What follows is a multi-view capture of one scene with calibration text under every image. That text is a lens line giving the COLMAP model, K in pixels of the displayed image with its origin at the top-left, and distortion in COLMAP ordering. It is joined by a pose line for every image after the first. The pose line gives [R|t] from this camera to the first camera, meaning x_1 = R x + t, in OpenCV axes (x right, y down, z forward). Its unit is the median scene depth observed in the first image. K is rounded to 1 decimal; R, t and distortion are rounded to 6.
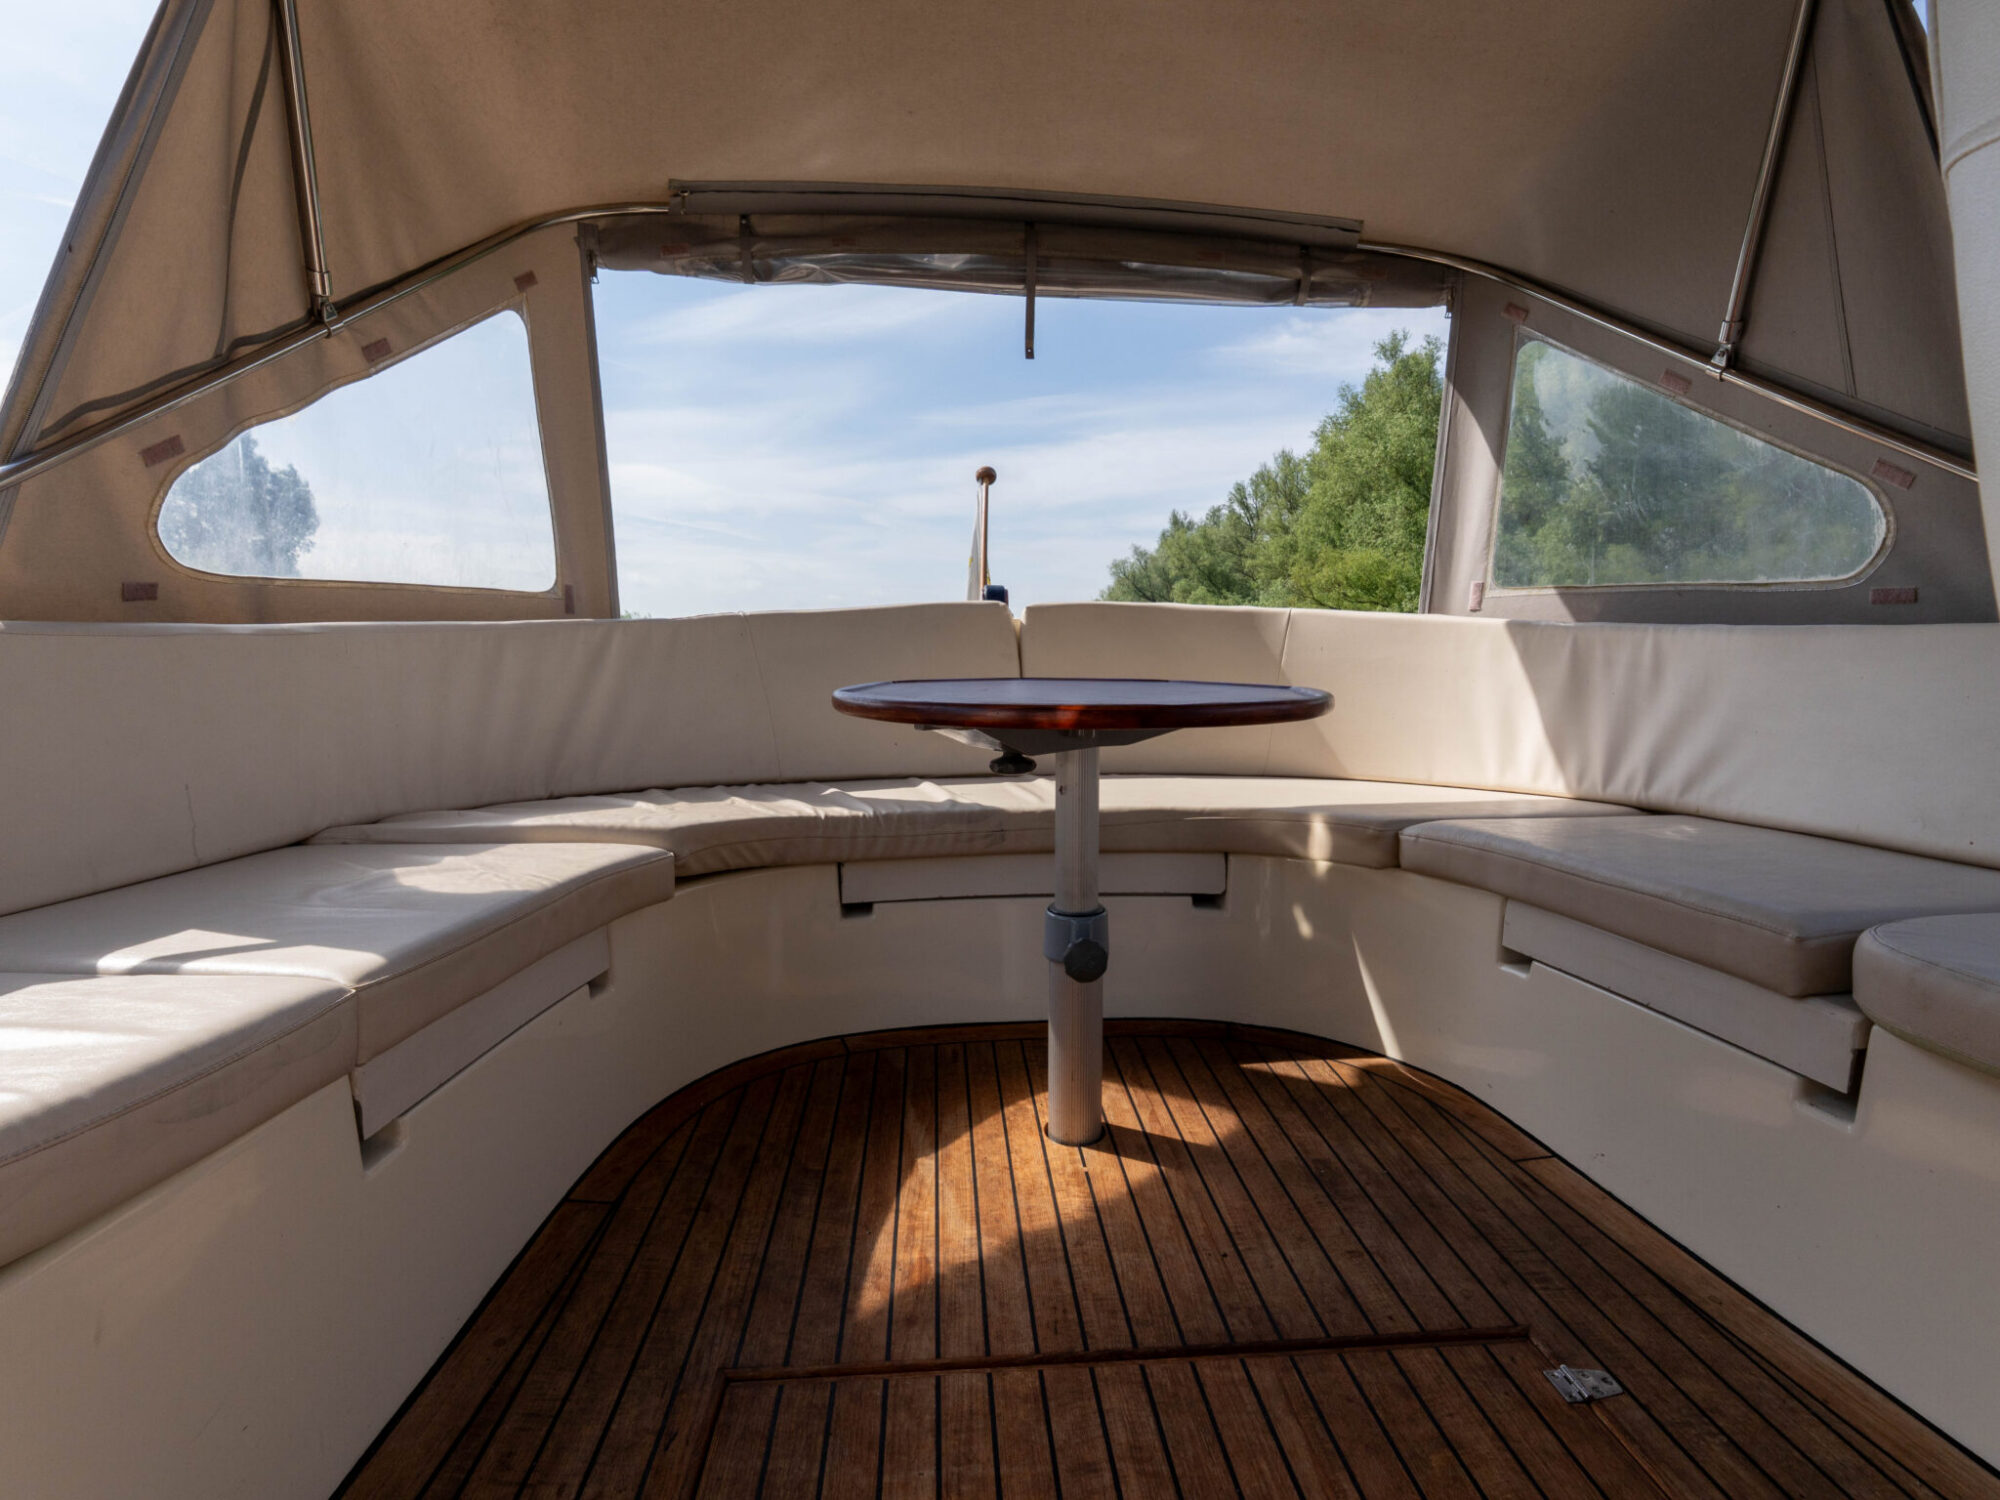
lens RADIAL K [[948.2, 0, 995.8], [0, 948.2, 749.7], [0, 0, 1]] dist [-0.004939, -0.000511]
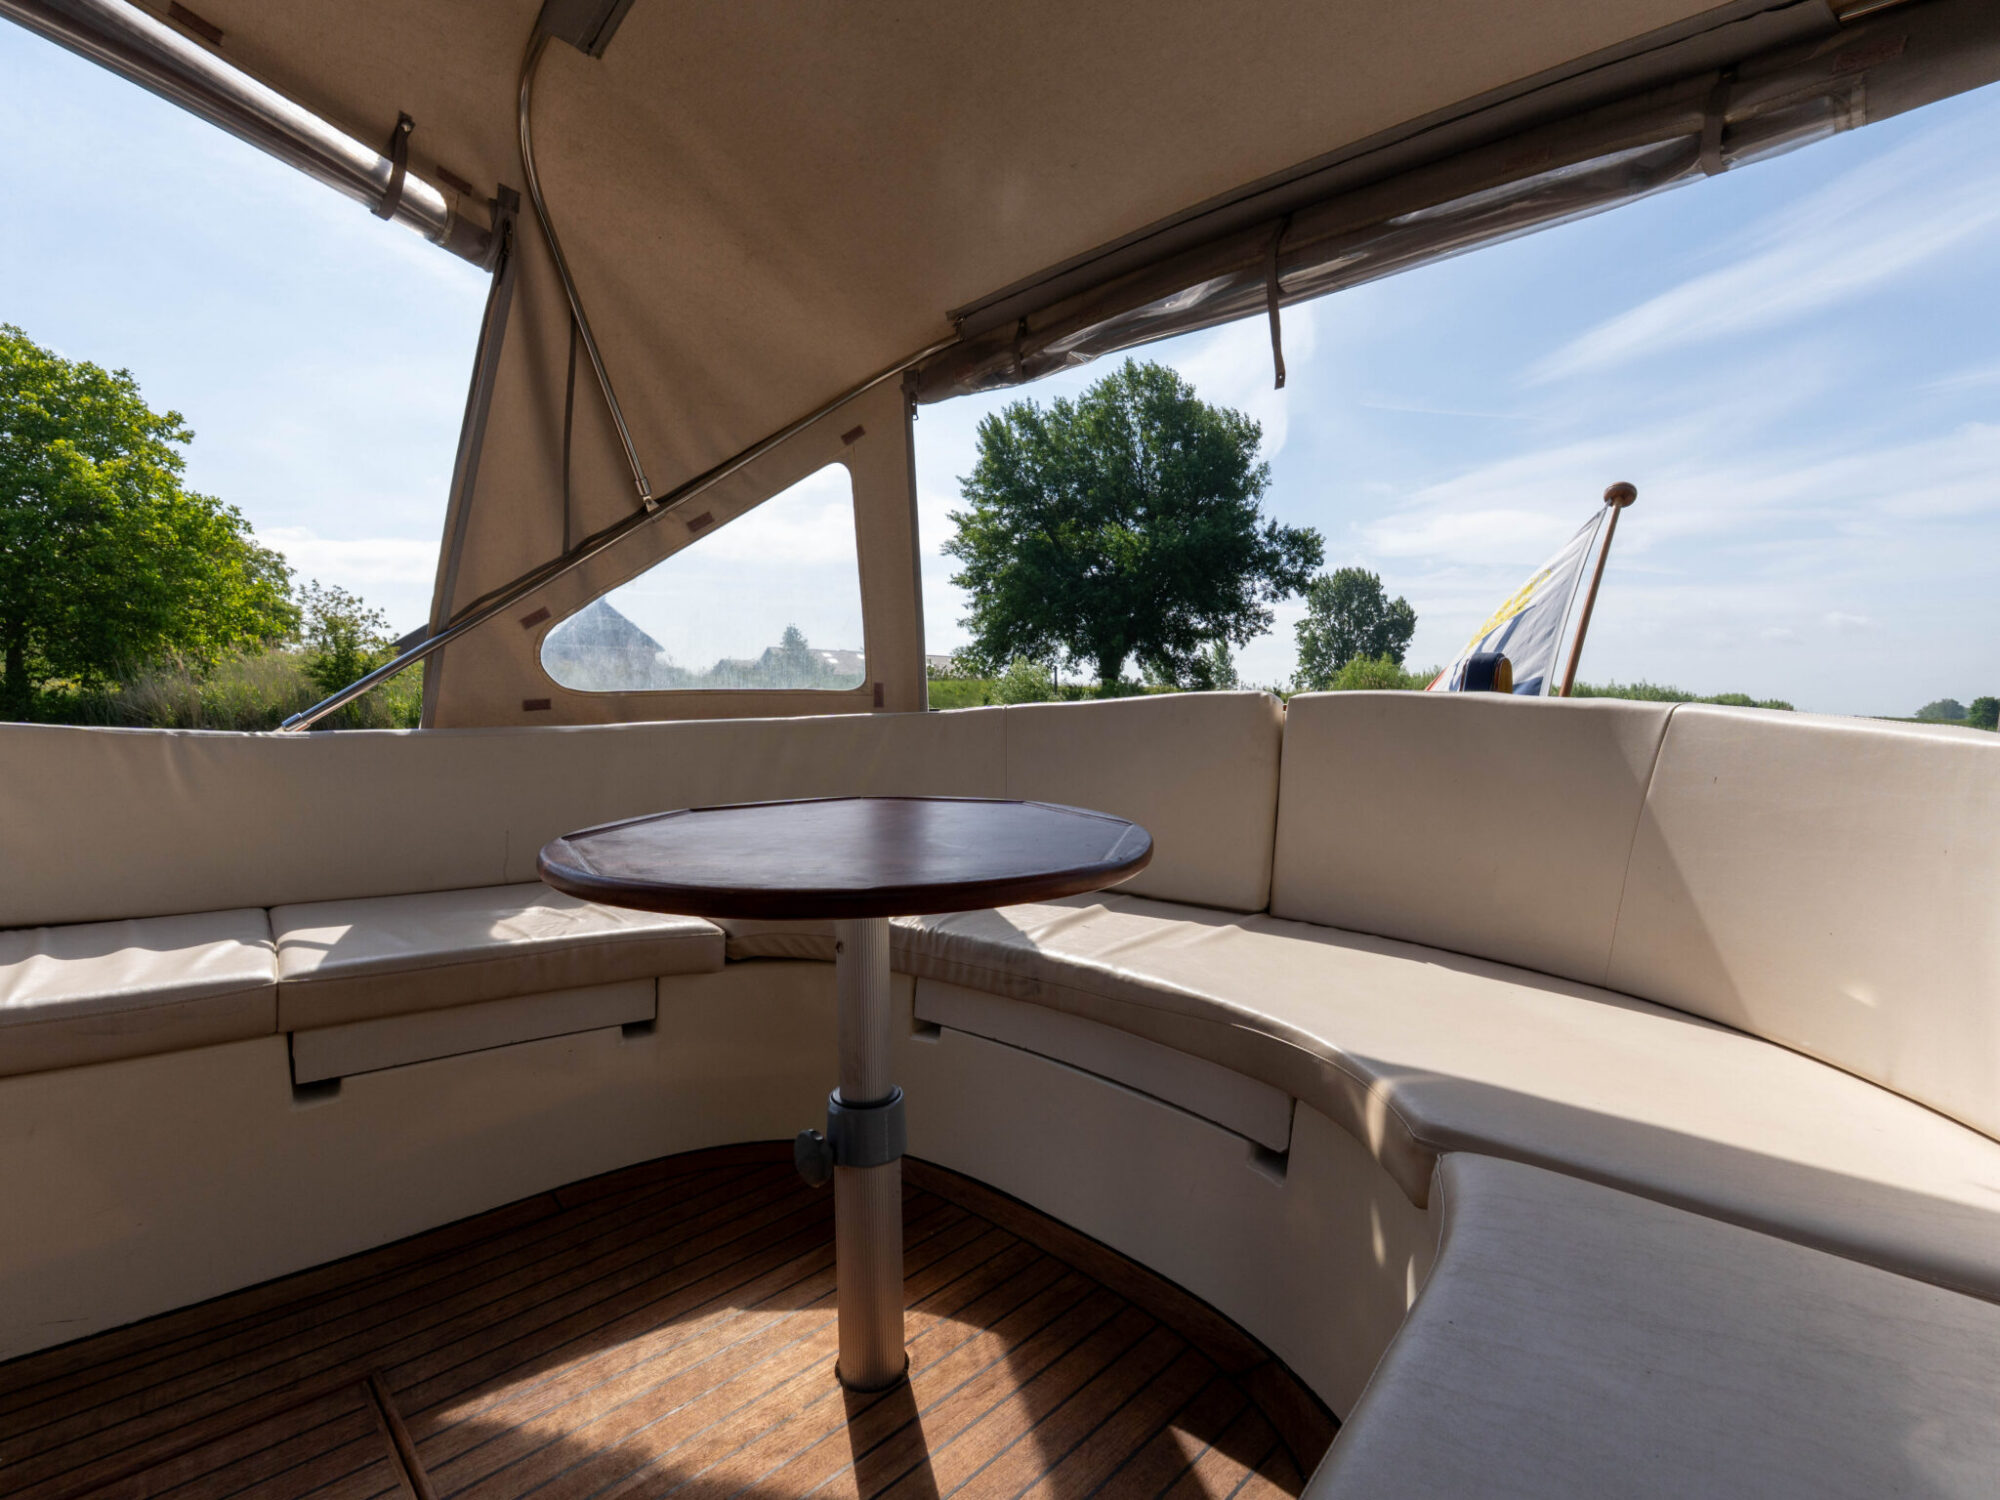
lens RADIAL K [[944.1, 0, 996.8], [0, 944.1, 746.7], [0, 0, 1]] dist [-0.006850, -0.000419]
pose [[0.645648, 0.042737, -0.762438, 0.794939], [-0.083896, 0.996359, -0.015195, -0.134899], [0.759012, 0.073776, 0.646883, 0.550646]]
